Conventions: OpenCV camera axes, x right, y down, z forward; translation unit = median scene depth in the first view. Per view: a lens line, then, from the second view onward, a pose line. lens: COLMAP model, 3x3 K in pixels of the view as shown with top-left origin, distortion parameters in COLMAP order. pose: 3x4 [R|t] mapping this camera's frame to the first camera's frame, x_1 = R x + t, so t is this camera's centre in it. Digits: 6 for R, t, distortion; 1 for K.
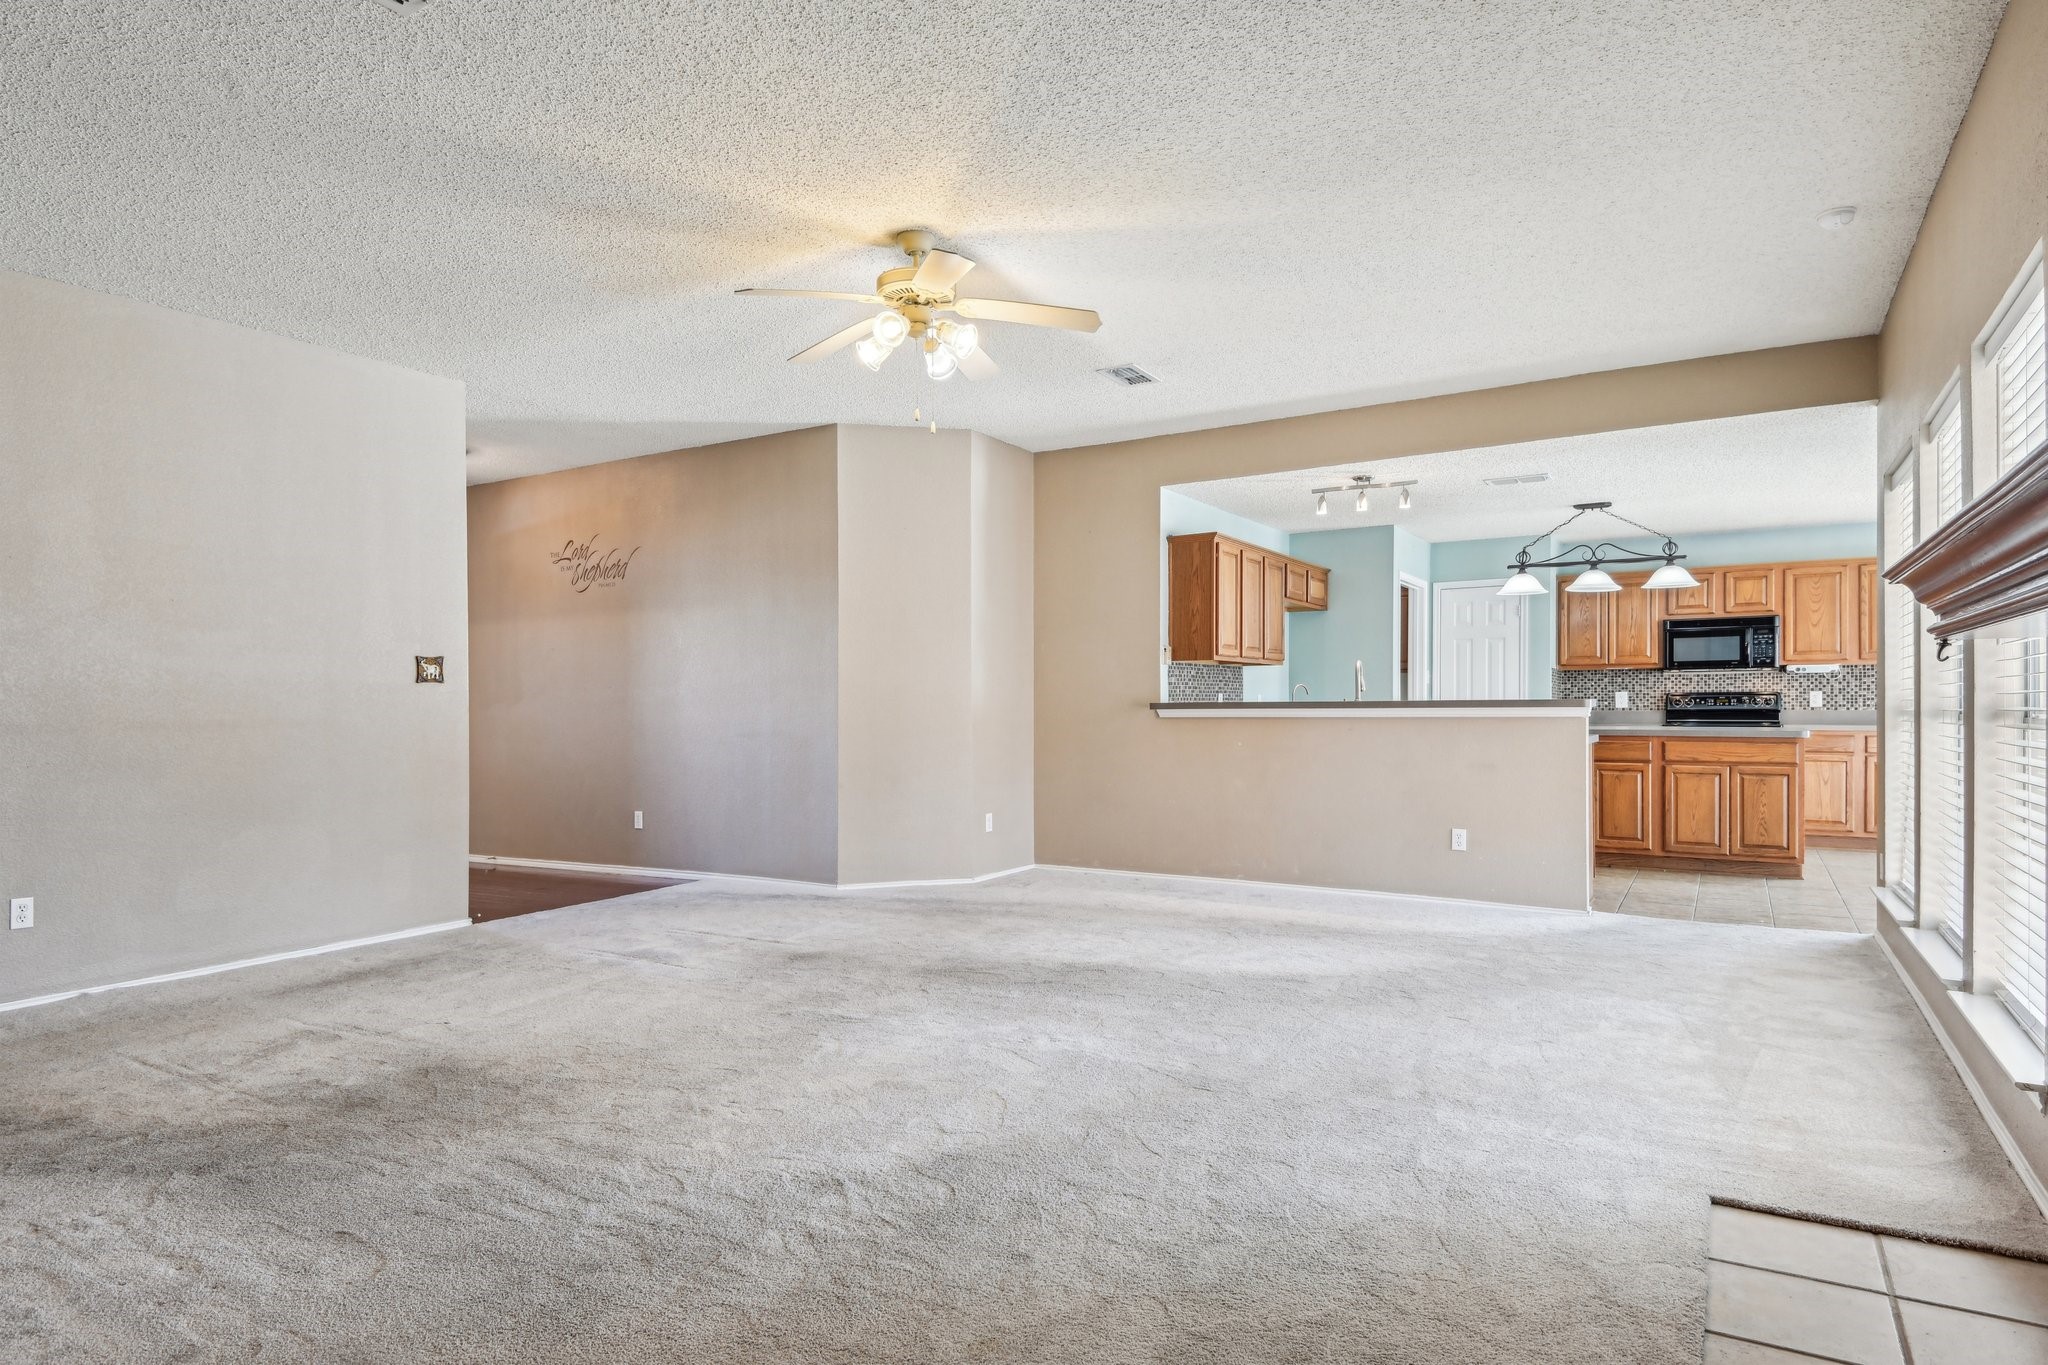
lens RADIAL K [[1129.1, 0, 1026.8], [0, 1129.1, 708.6], [0, 0, 1]] dist [0.089810, -0.084281]
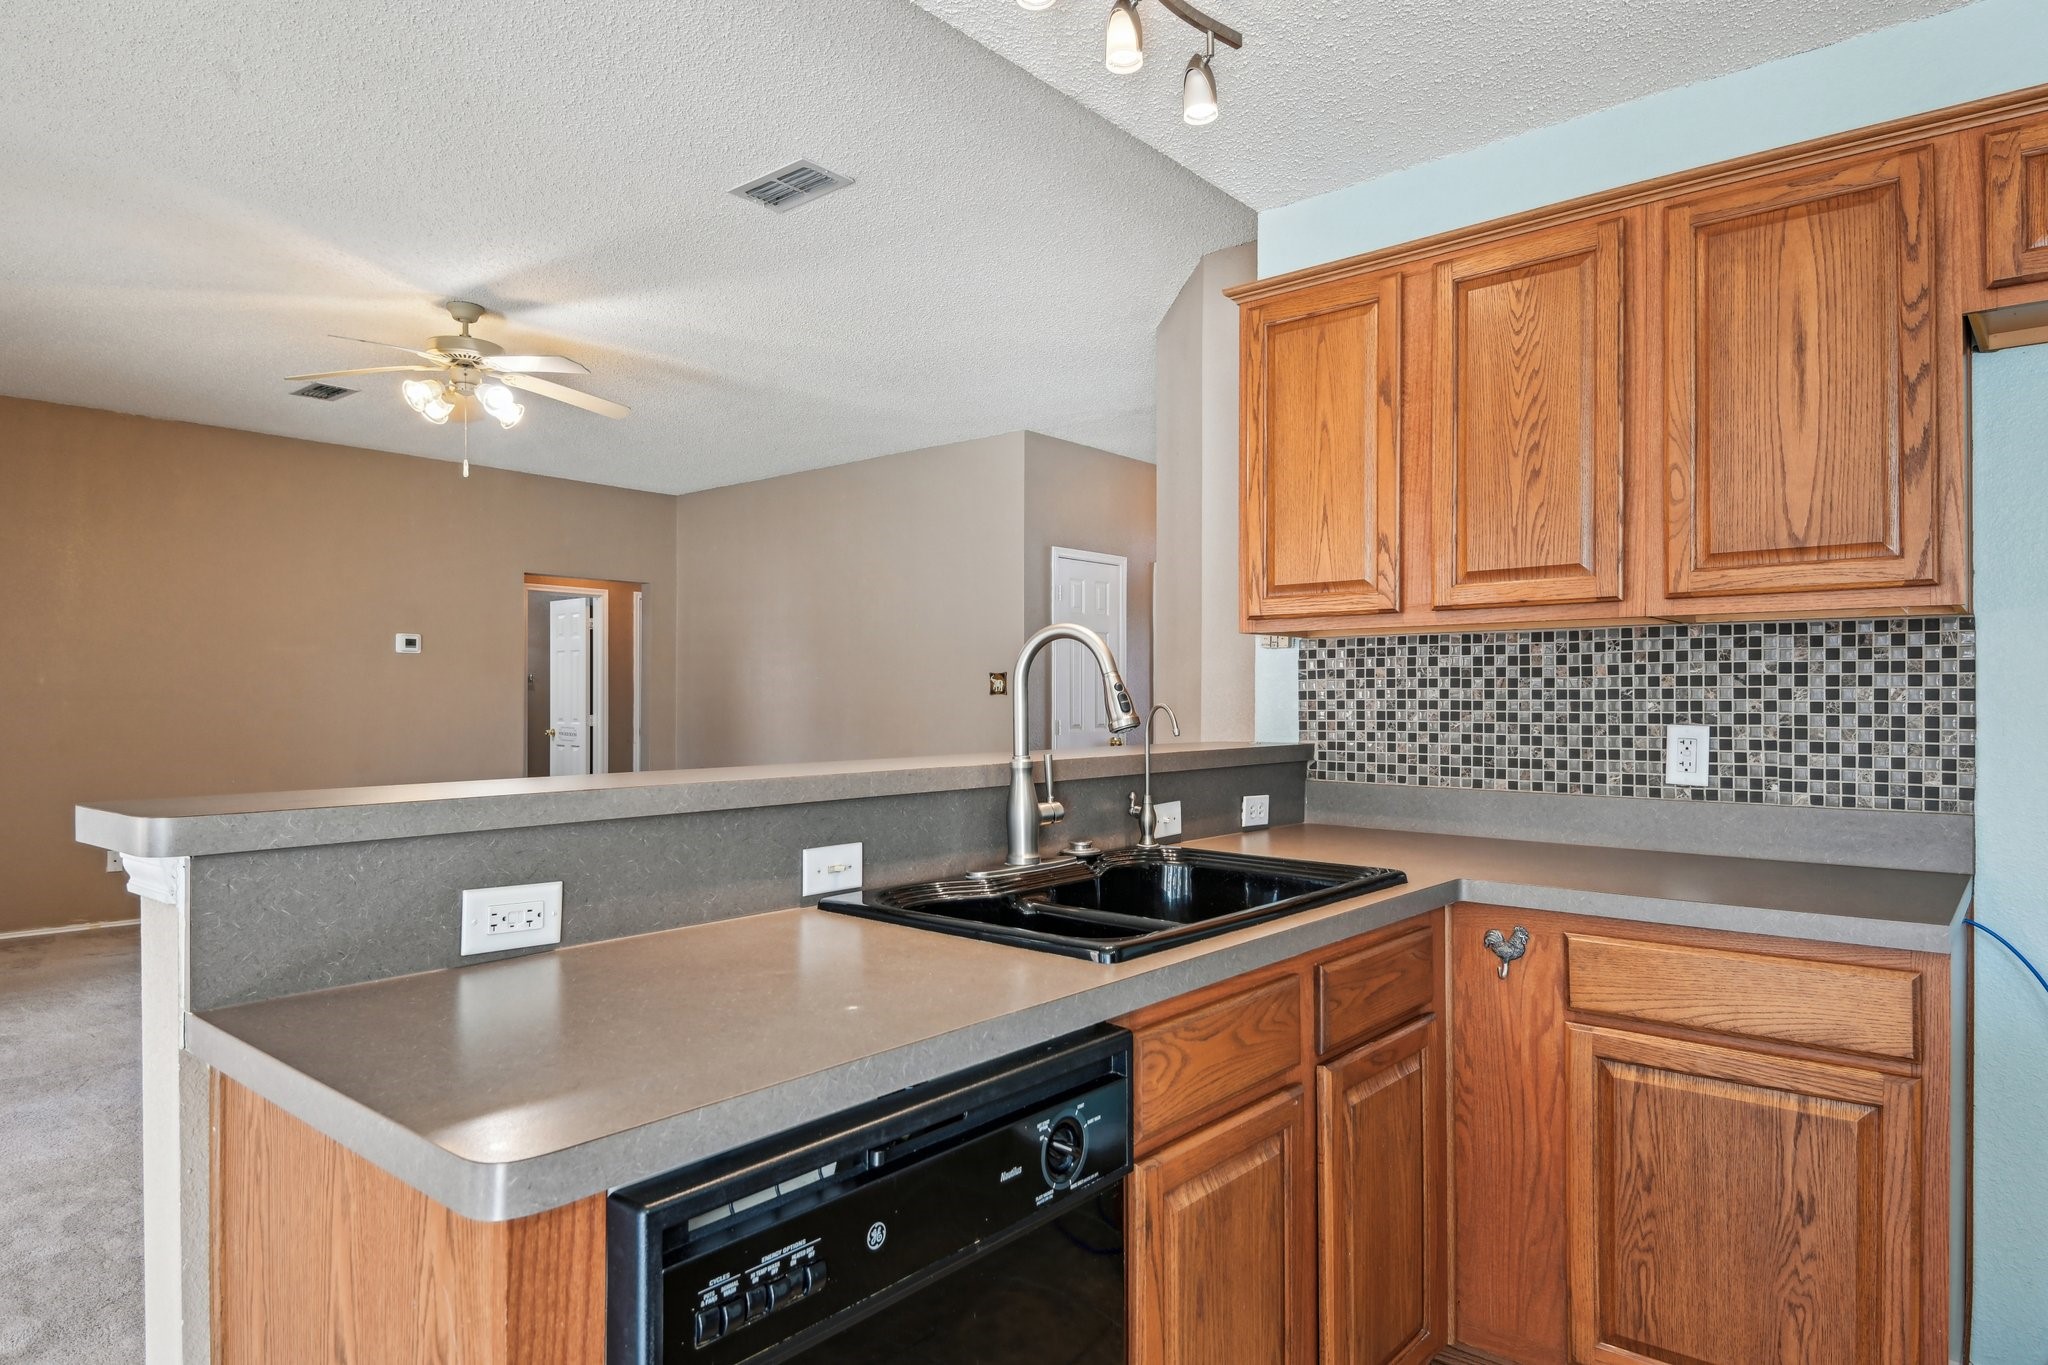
lens RADIAL K [[1195.0, 0, 1032.2], [0, 1195.0, 691.8], [0, 0, 1]] dist [0.070186, -0.073300]
pose [[-0.154752, 0.003378, -0.987948, 0.487338], [-0.003756, 0.999985, 0.004008, -0.021512], [0.987946, 0.004331, -0.154737, 0.856841]]
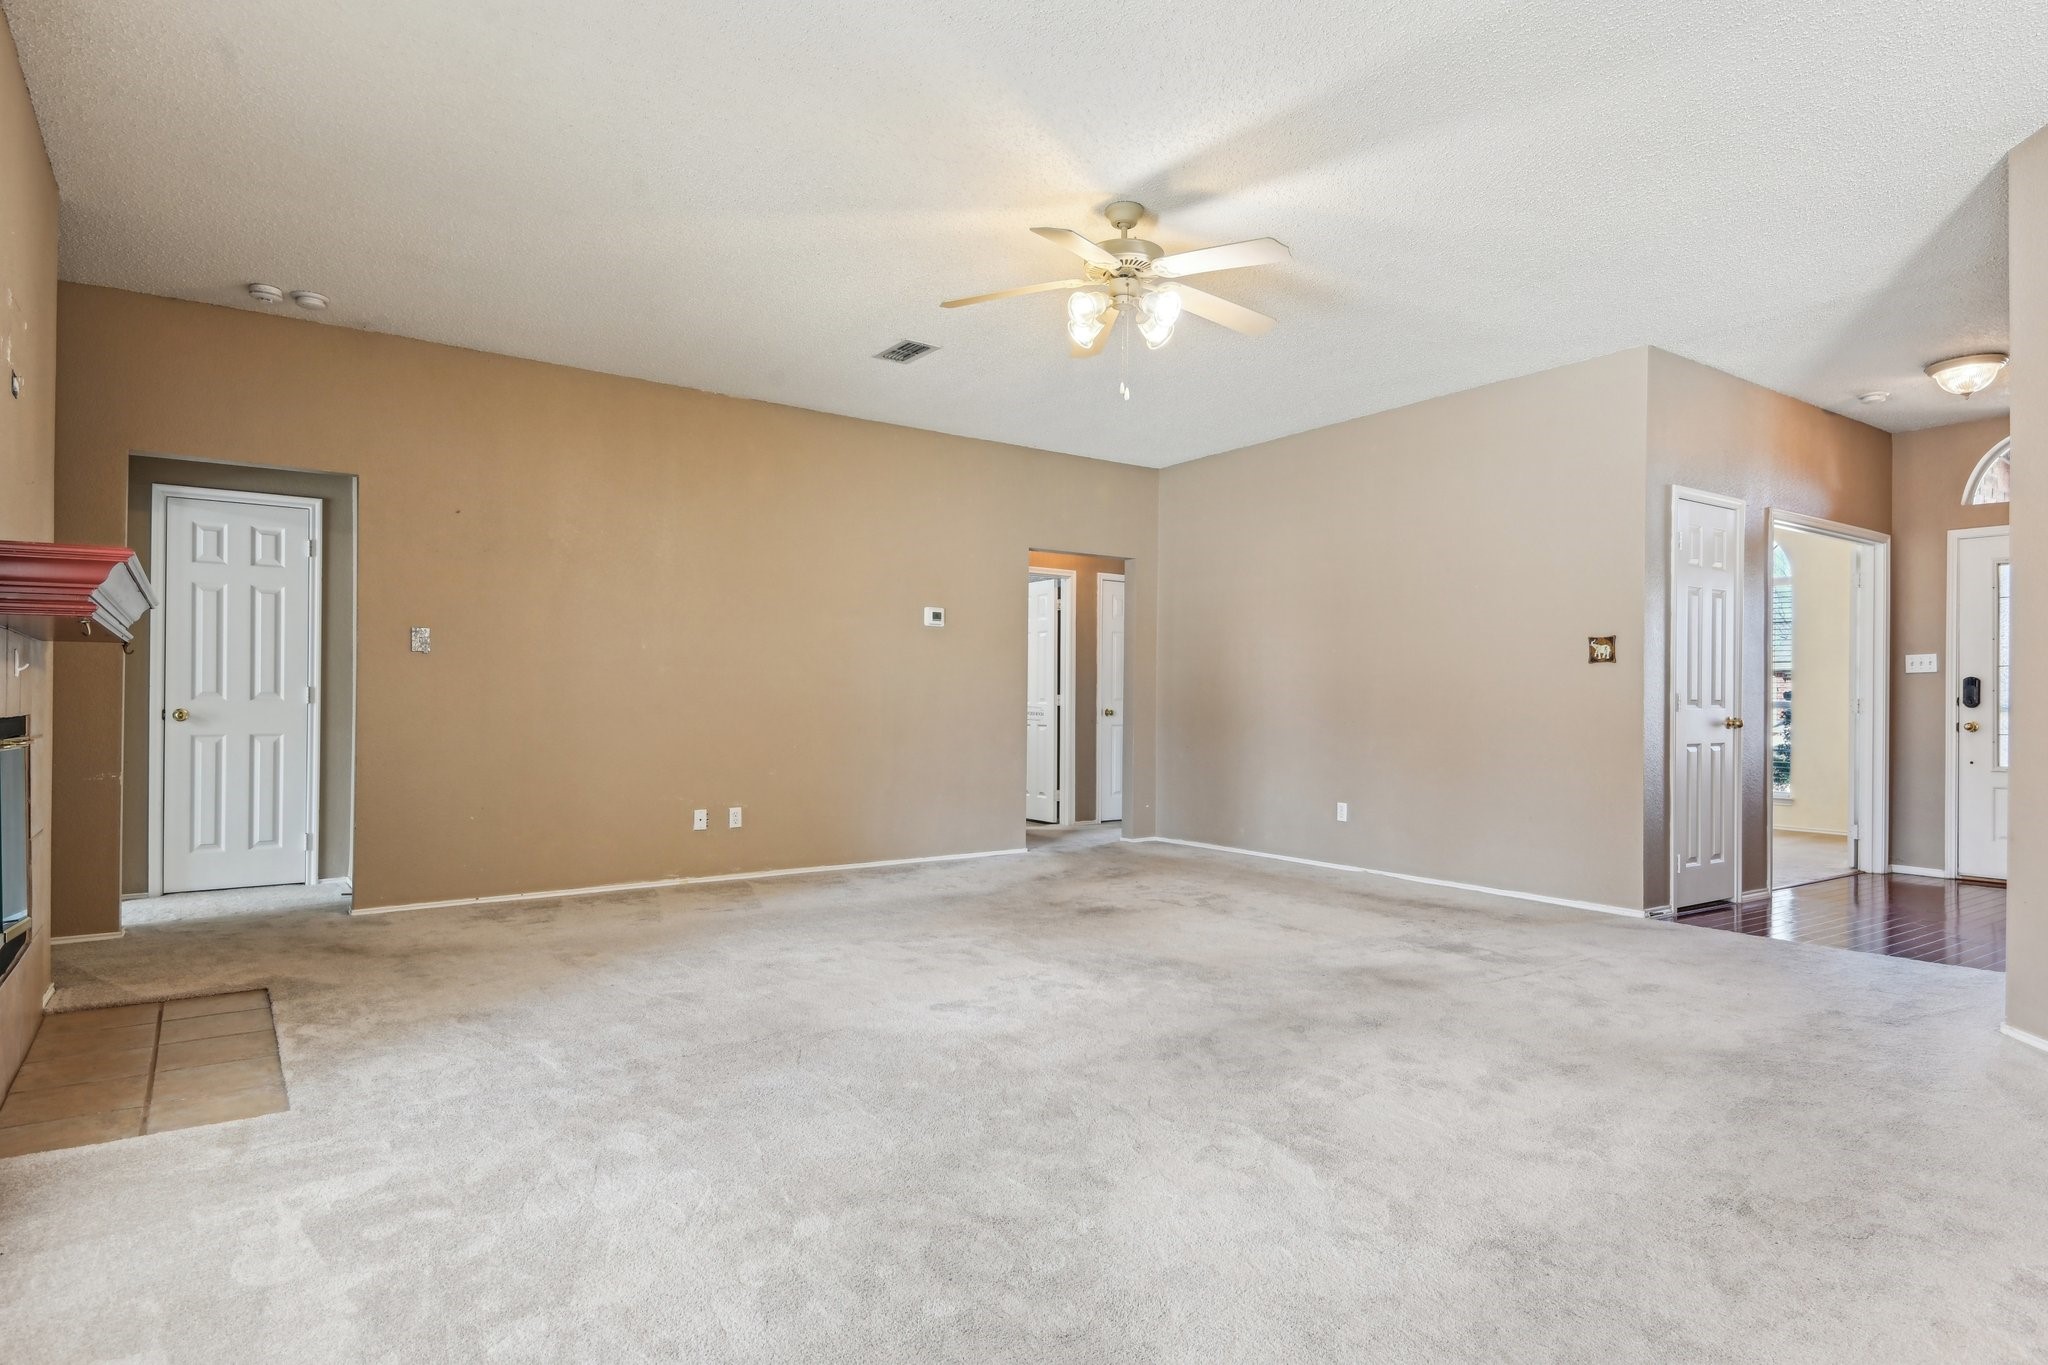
lens RADIAL K [[1122.4, 0, 1036.7], [0, 1122.4, 691.0], [0, 0, 1]] dist [0.096968, -0.082365]
pose [[-0.388687, -0.003759, -0.921362, 0.418443], [-0.008029, 0.999968, -0.000693, 0.004966], [0.921335, 0.007128, -0.388705, 0.651968]]
